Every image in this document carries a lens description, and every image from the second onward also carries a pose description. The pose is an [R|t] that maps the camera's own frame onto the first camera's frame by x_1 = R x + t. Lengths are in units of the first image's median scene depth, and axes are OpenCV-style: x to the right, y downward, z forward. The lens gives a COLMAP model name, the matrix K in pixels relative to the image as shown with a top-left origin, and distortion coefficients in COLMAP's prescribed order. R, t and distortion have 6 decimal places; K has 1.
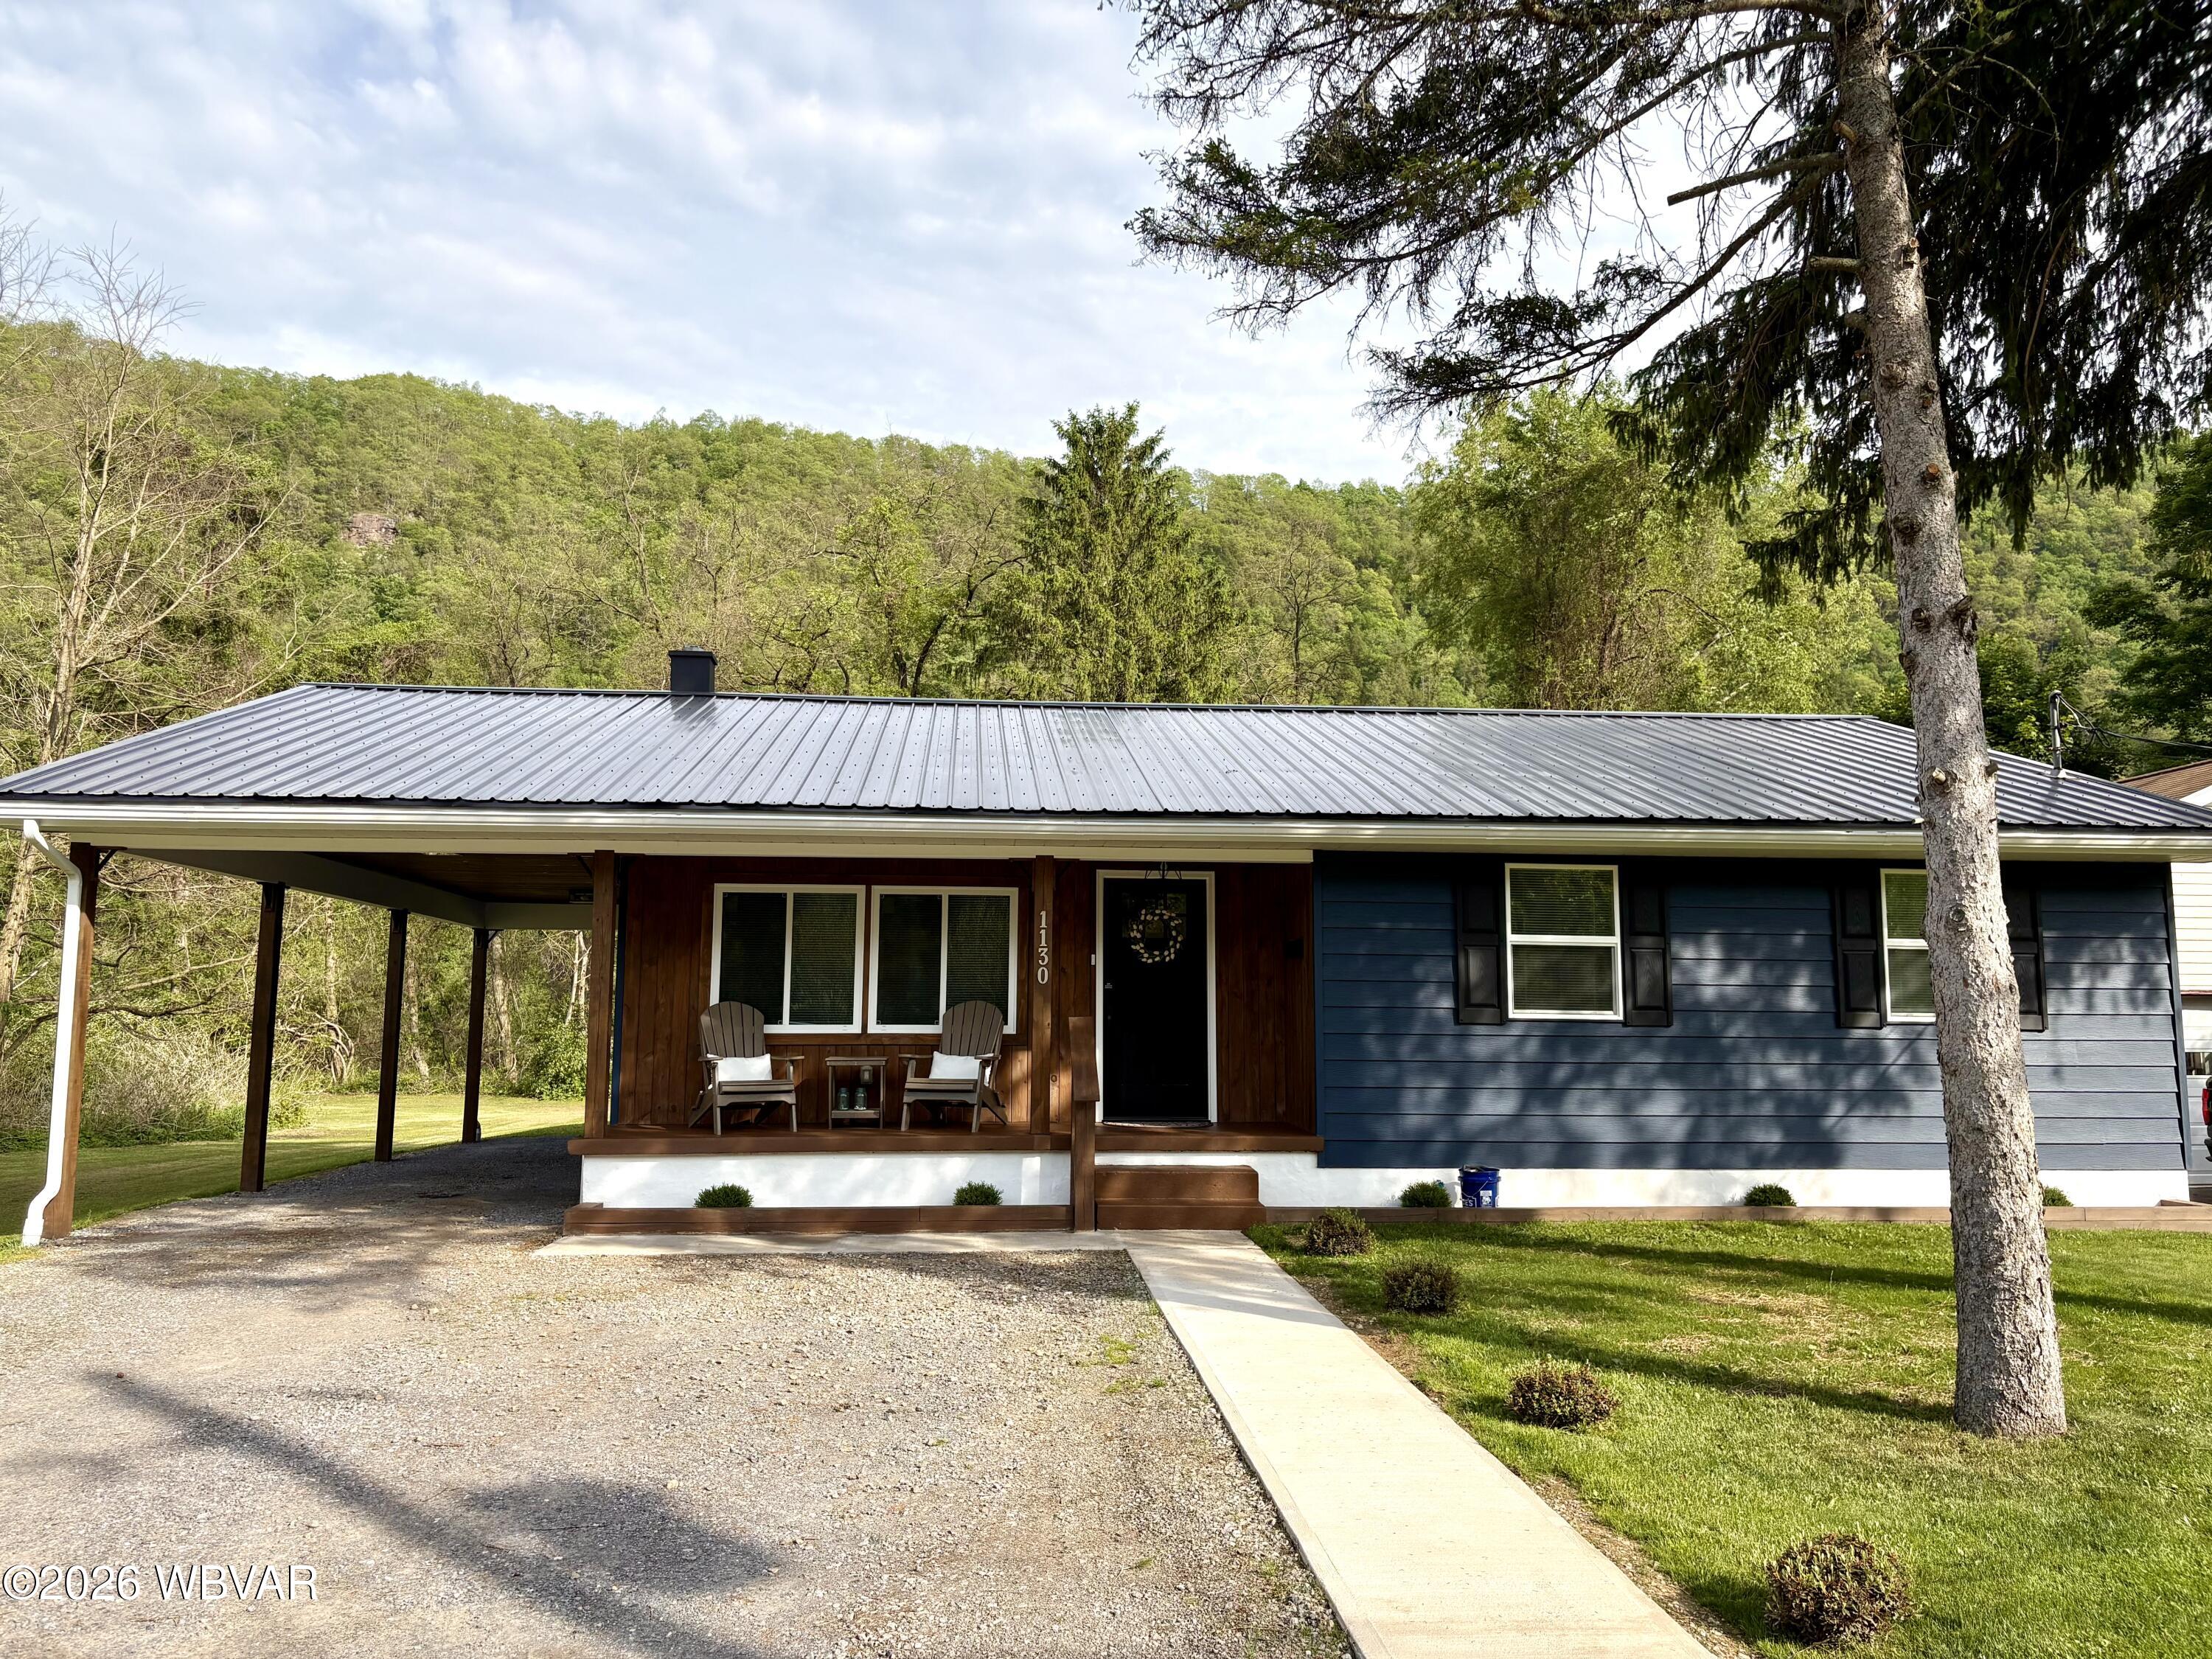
lens RADIAL K [[1675.2, 0, 1109.7], [0, 1675.2, 839.0], [0, 0, 1]] dist [0.088786, -0.107063]
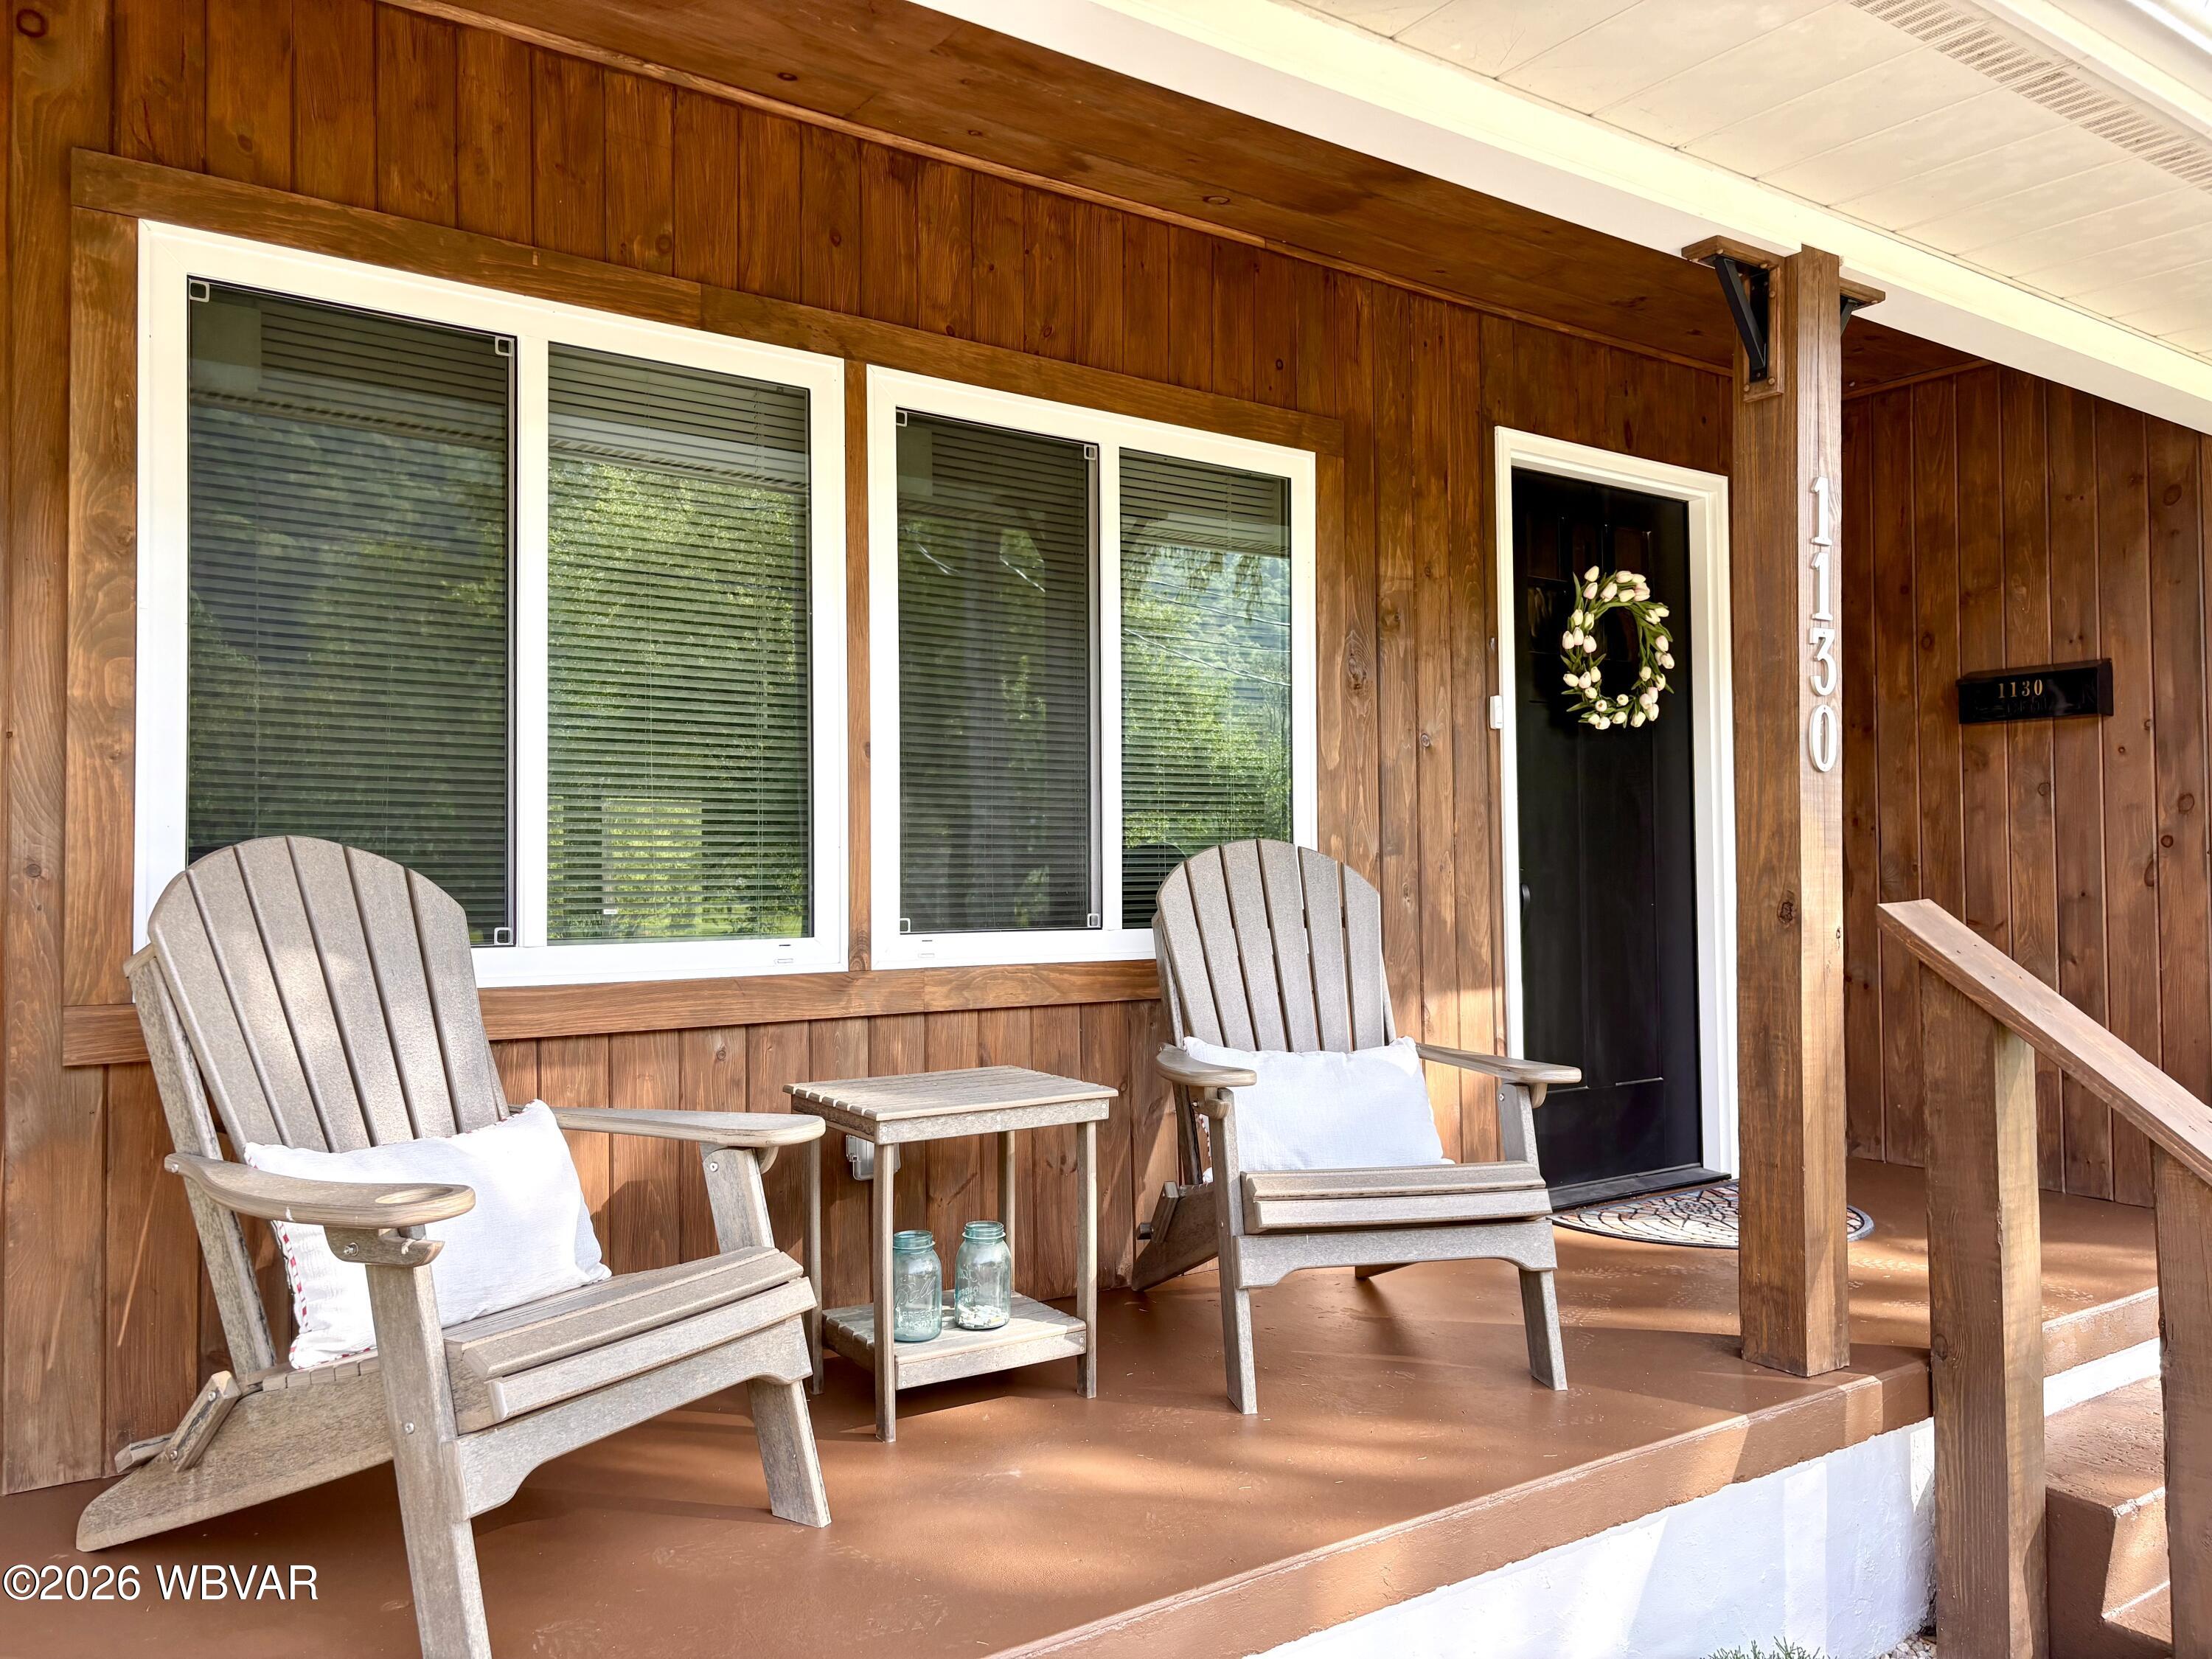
lens RADIAL K [[1675.2, 0, 1109.7], [0, 1675.2, 839.0], [0, 0, 1]] dist [0.088786, -0.107063]
pose [[0.862582, 0.002108, 0.505912, -0.232004], [-0.042797, 0.996711, 0.068816, 0.076750], [-0.504103, -0.081011, 0.859836, 0.758316]]
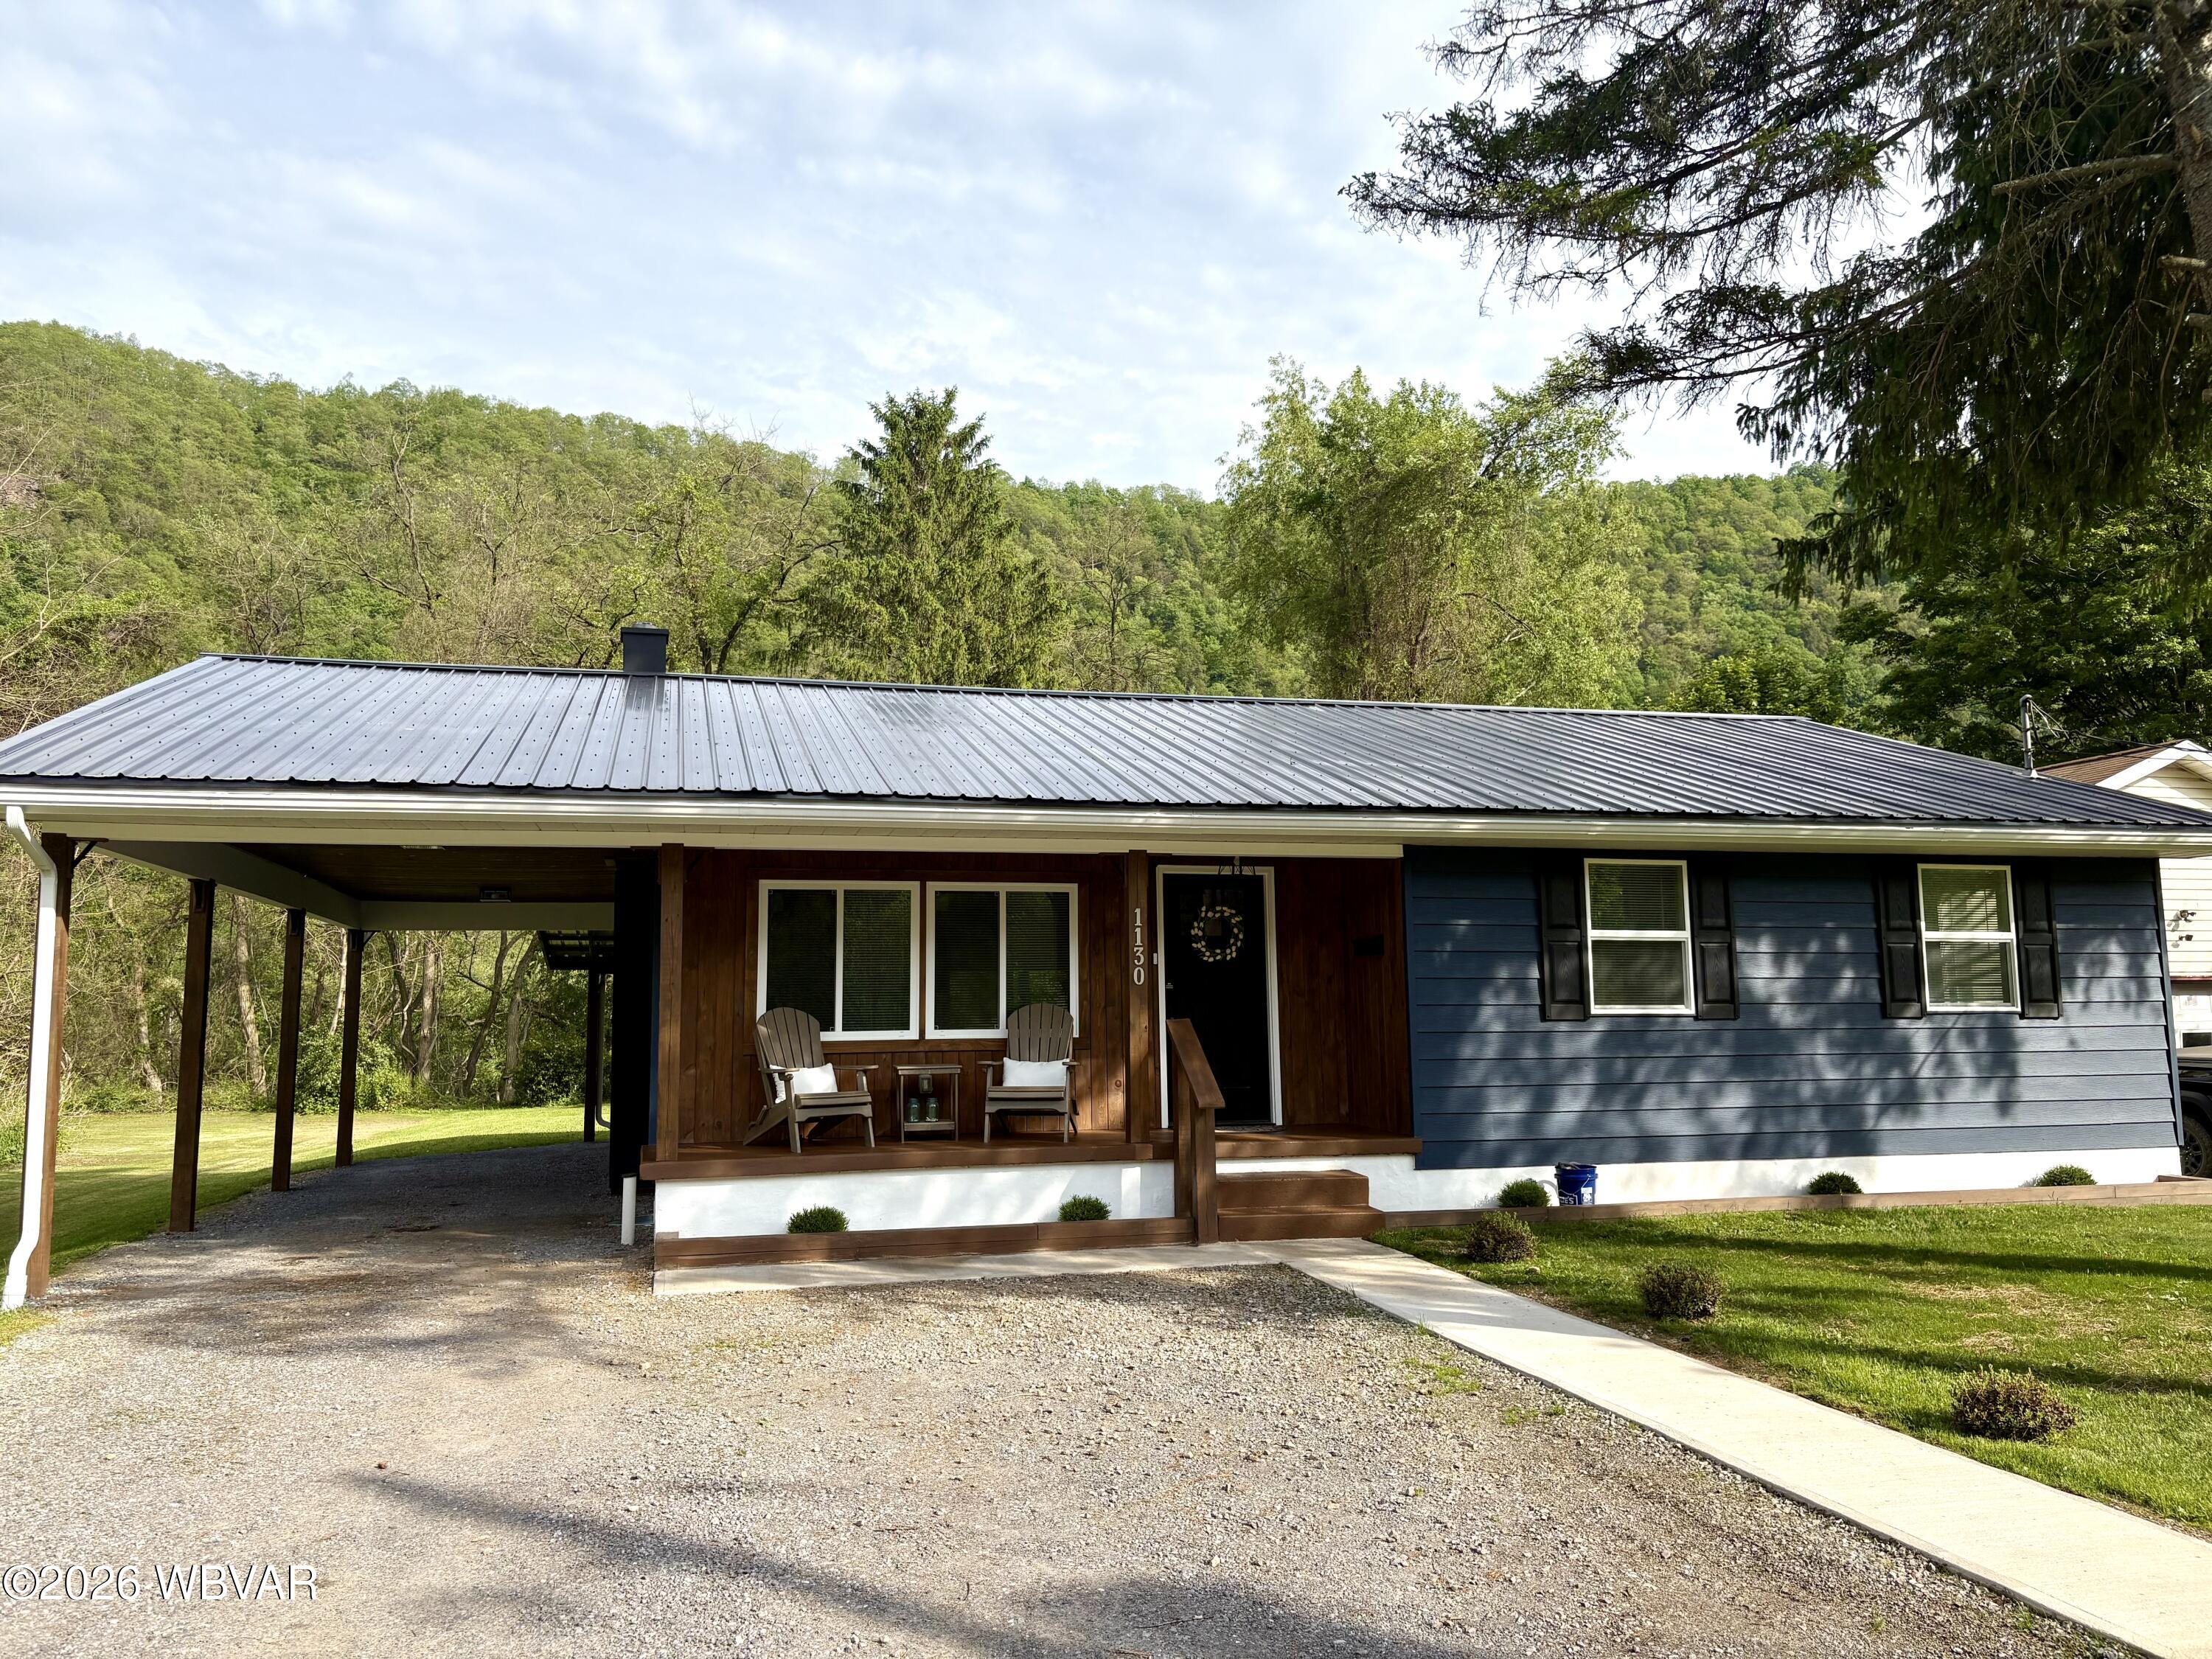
lens RADIAL K [[1677.9, 0, 1103.9], [0, 1677.9, 837.3], [0, 0, 1]] dist [0.040616, 0.000319]
pose [[0.986531, 0.003005, 0.163546, -0.194795], [-0.003333, 0.999993, 0.001733, 0.001081], [-0.163540, -0.002255, 0.986534, 0.059657]]
